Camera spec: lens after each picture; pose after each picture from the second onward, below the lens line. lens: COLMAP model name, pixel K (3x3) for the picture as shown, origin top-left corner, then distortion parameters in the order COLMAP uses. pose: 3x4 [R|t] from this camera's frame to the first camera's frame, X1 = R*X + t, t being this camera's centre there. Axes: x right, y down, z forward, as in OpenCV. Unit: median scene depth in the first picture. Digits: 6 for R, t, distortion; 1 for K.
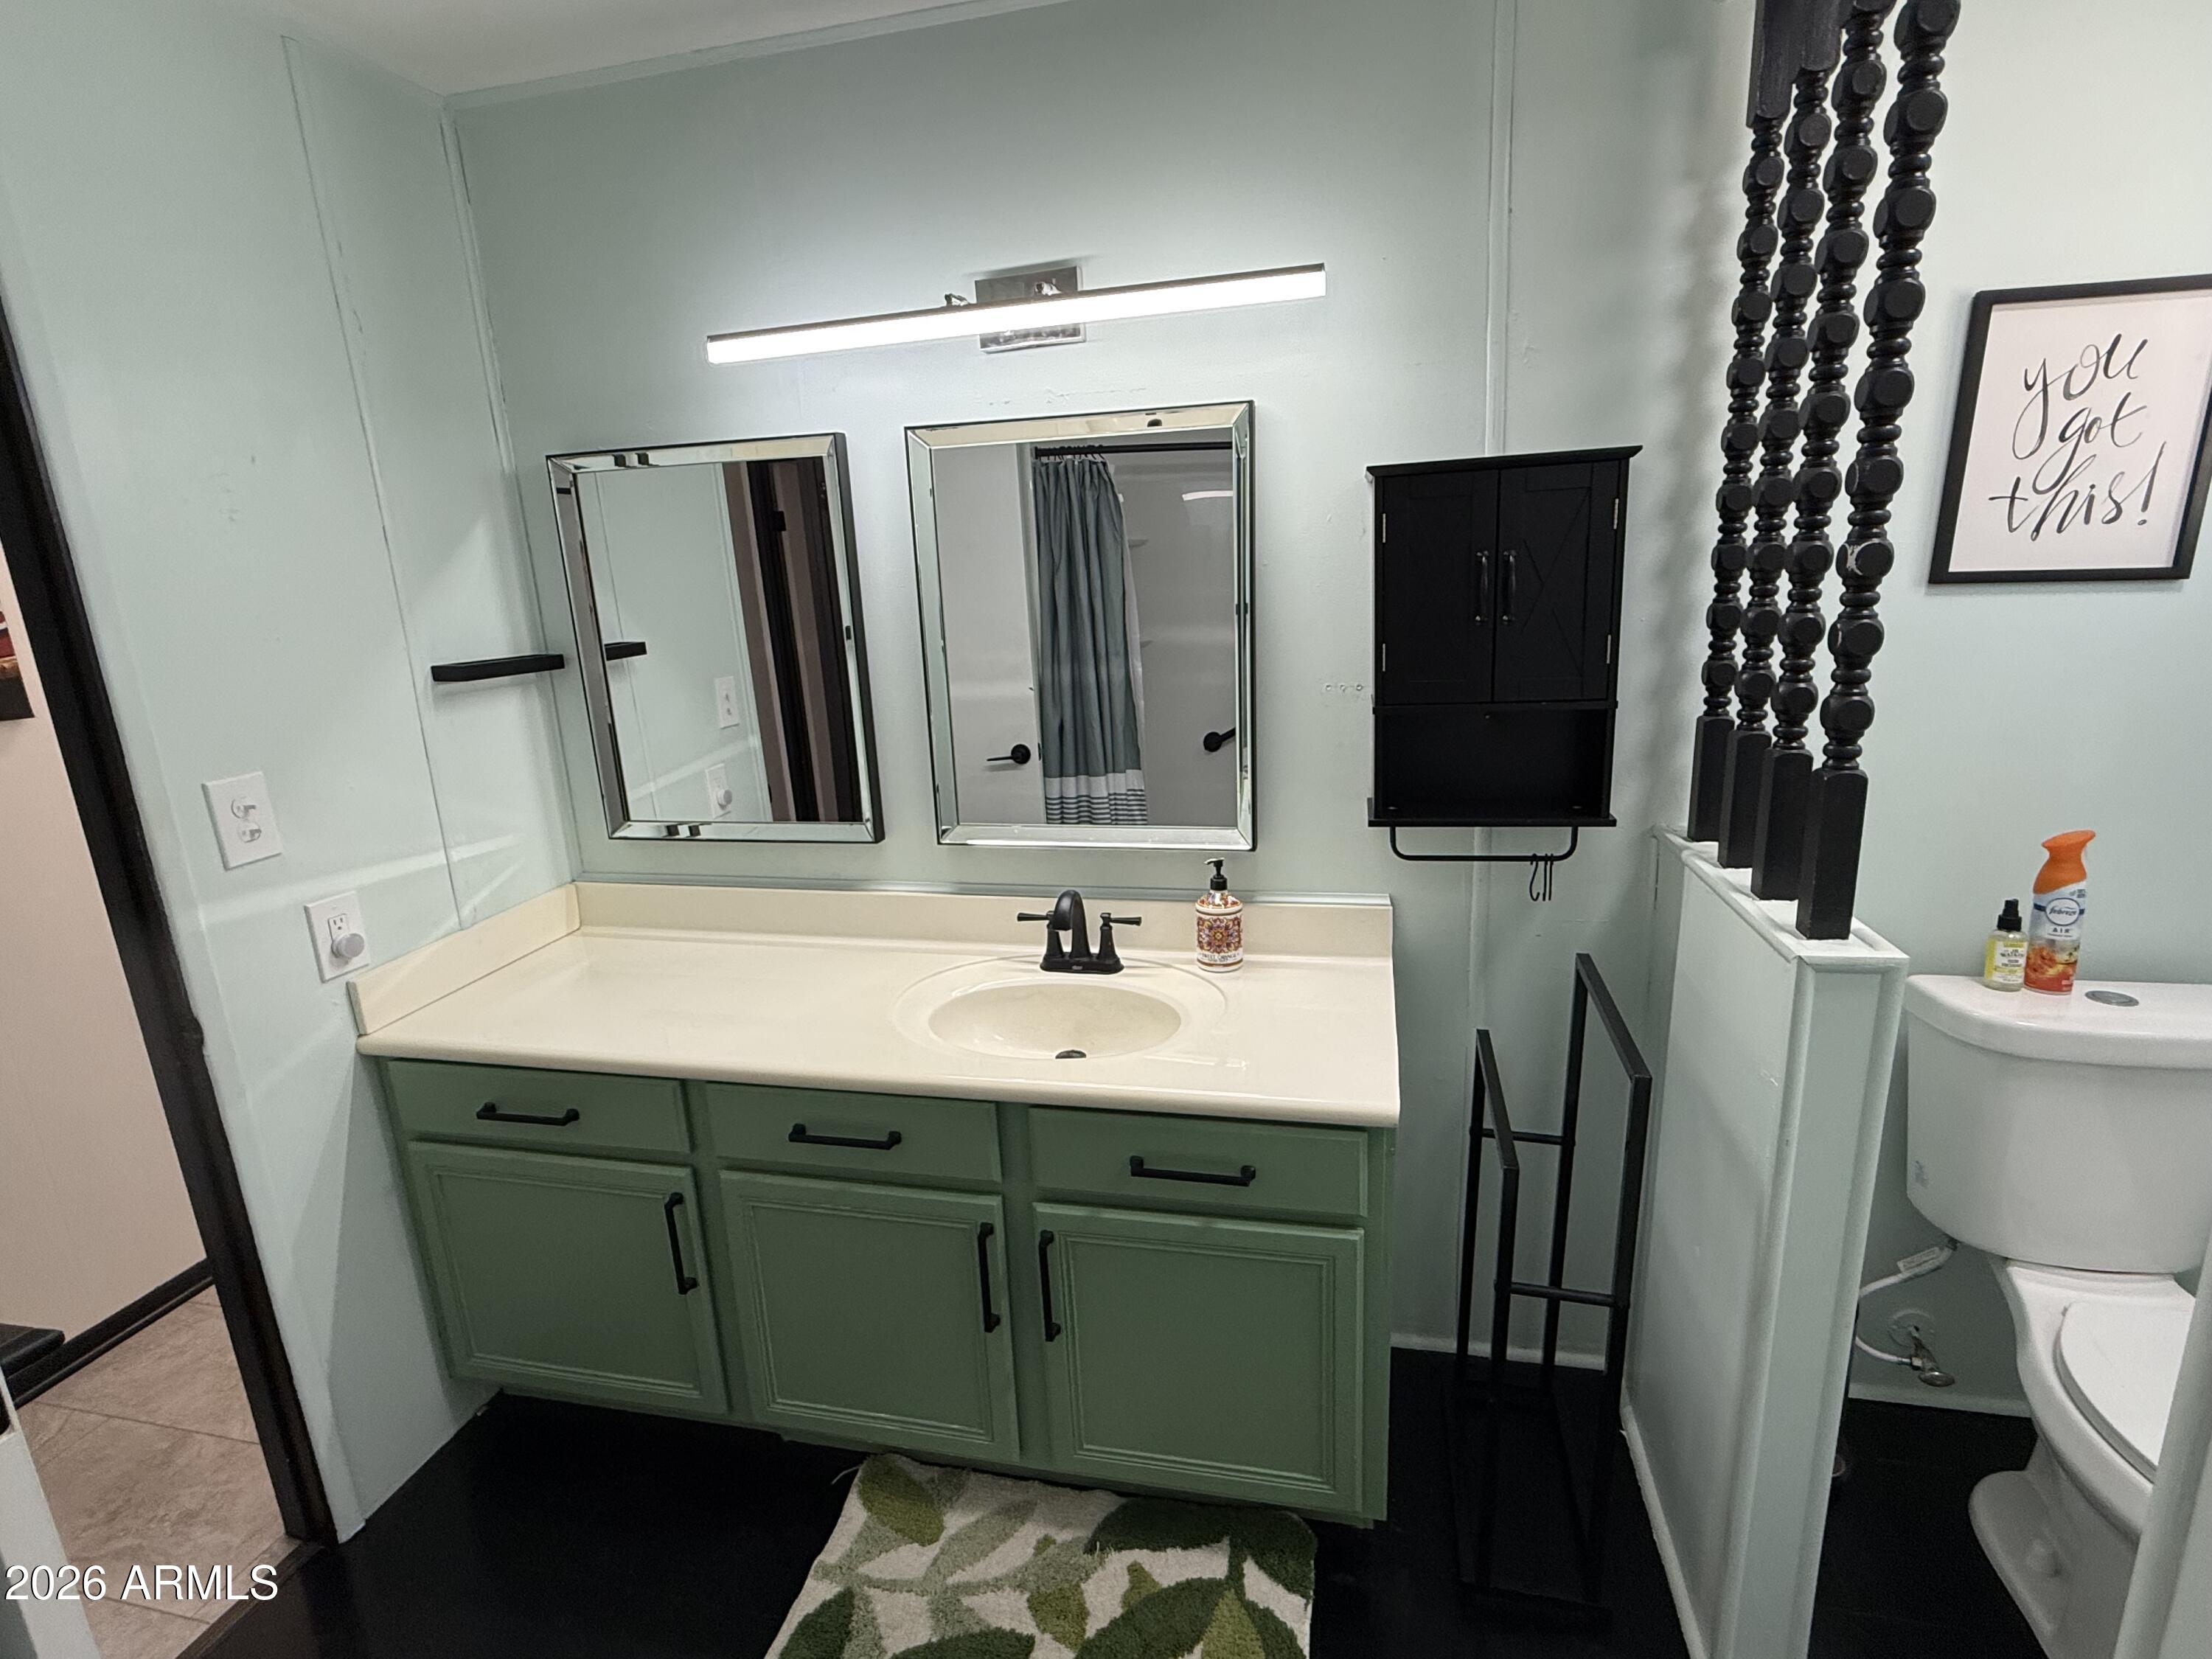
lens RADIAL K [[1102.1, 0, 1108.7], [0, 1102.1, 832.1], [0, 0, 1]] dist [-0.002111, 0.000372]
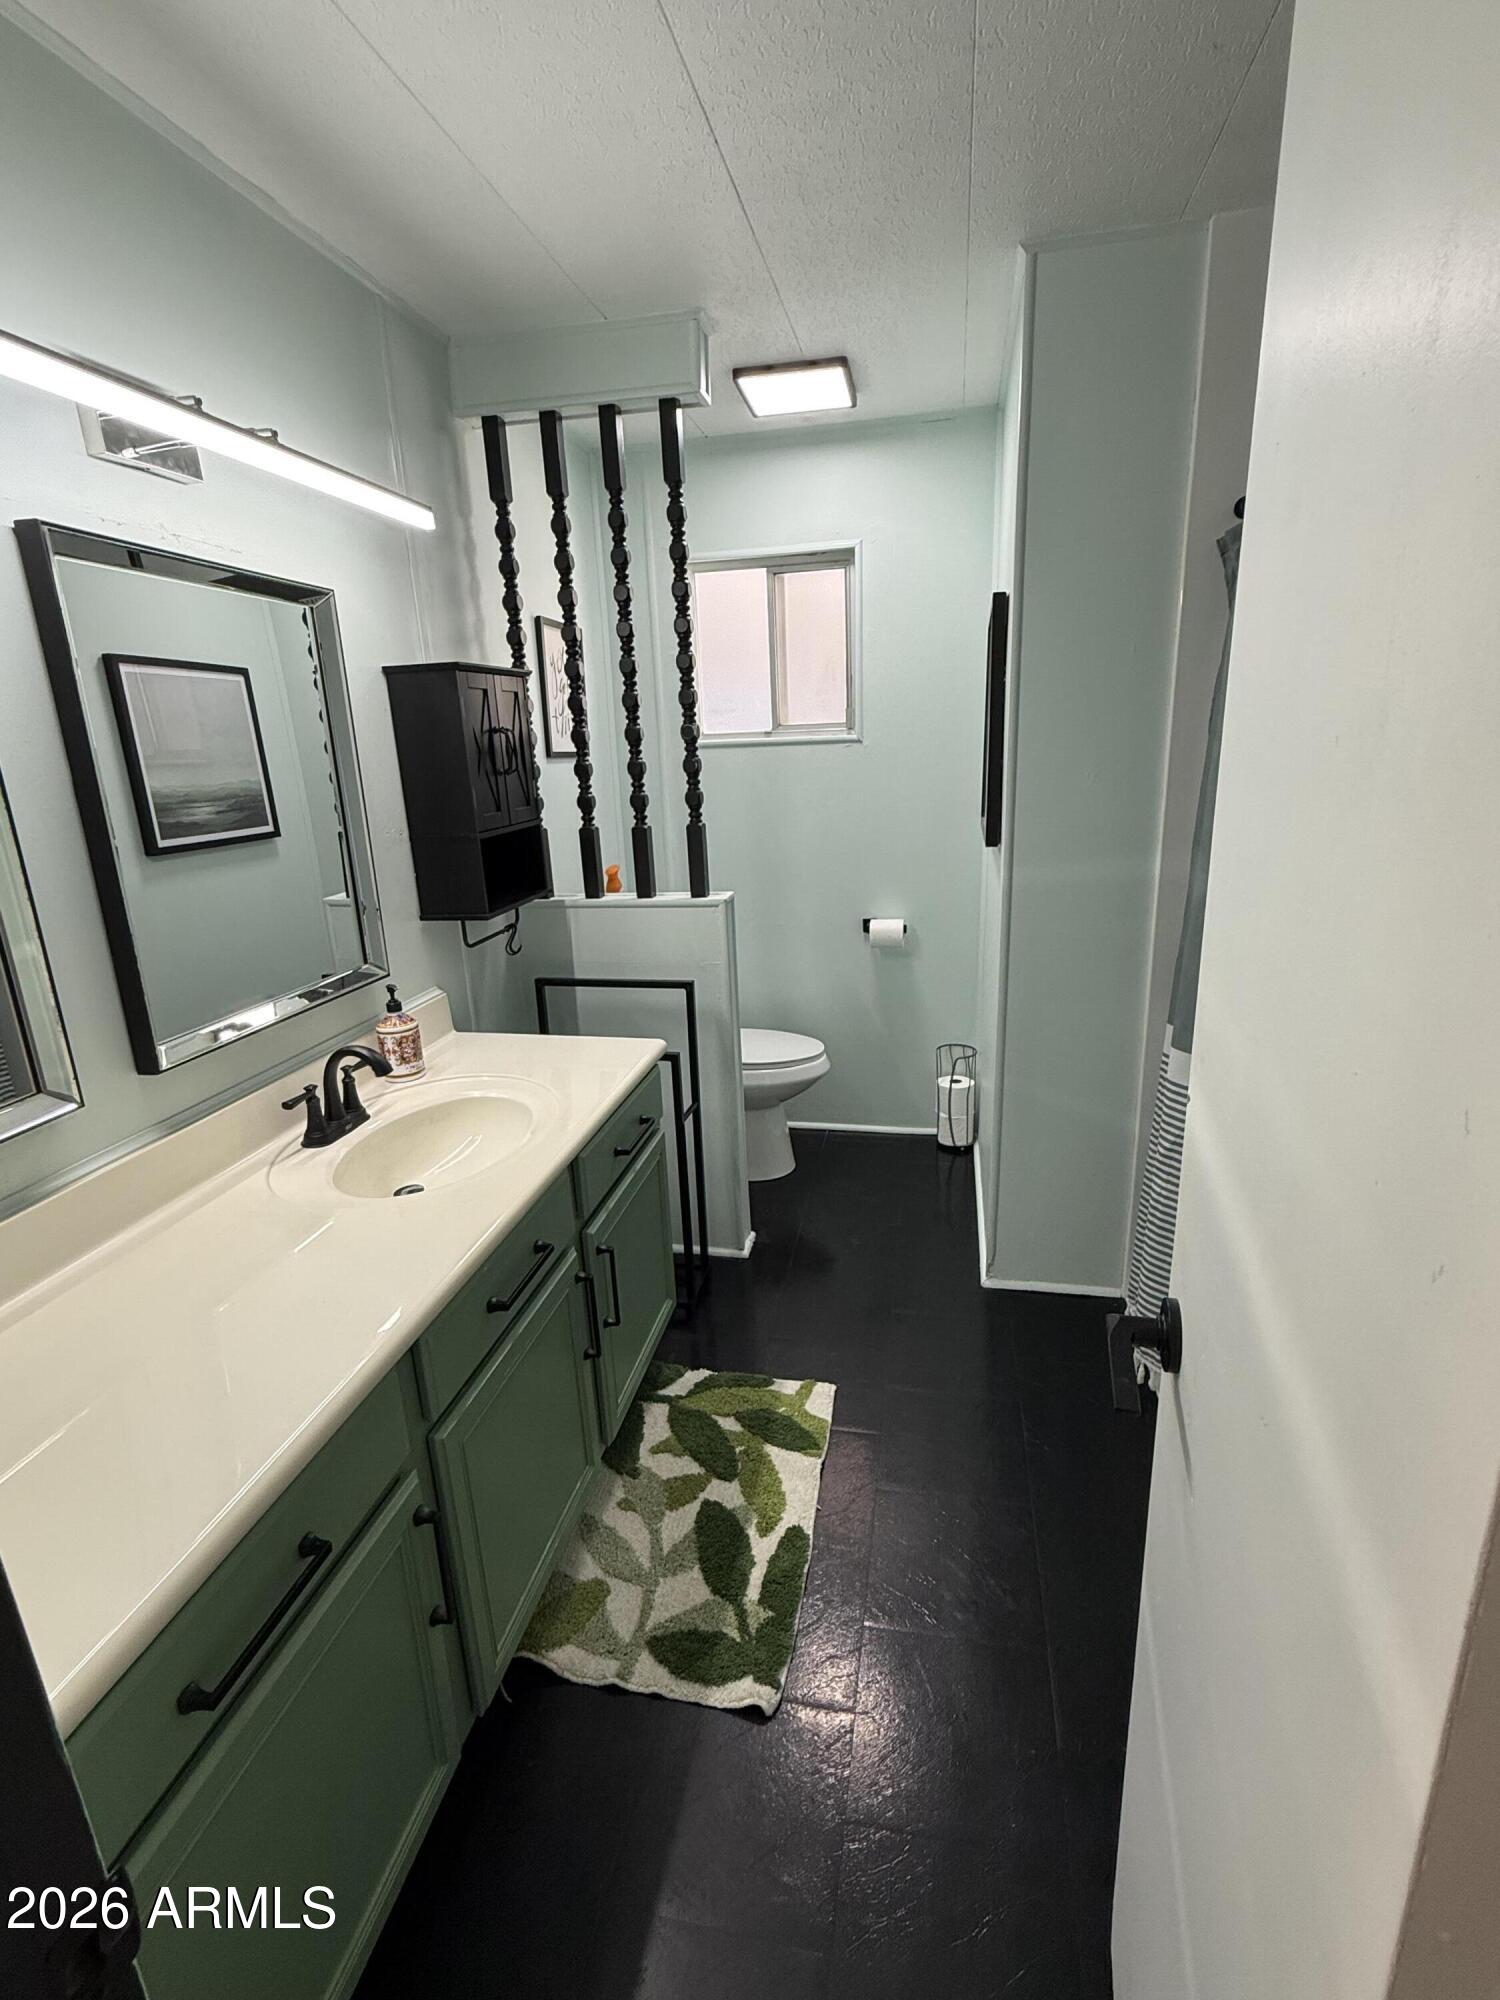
lens RADIAL K [[931.5, 0, 758.8], [0, 931.5, 1004.7], [0, 0, 1]] dist [0.003610, 0.000157]
pose [[-0.040603, -0.225821, 0.973322, -1.005835], [0.283738, 0.931417, 0.227935, -0.081238], [-0.958042, 0.285423, 0.026256, 0.693710]]
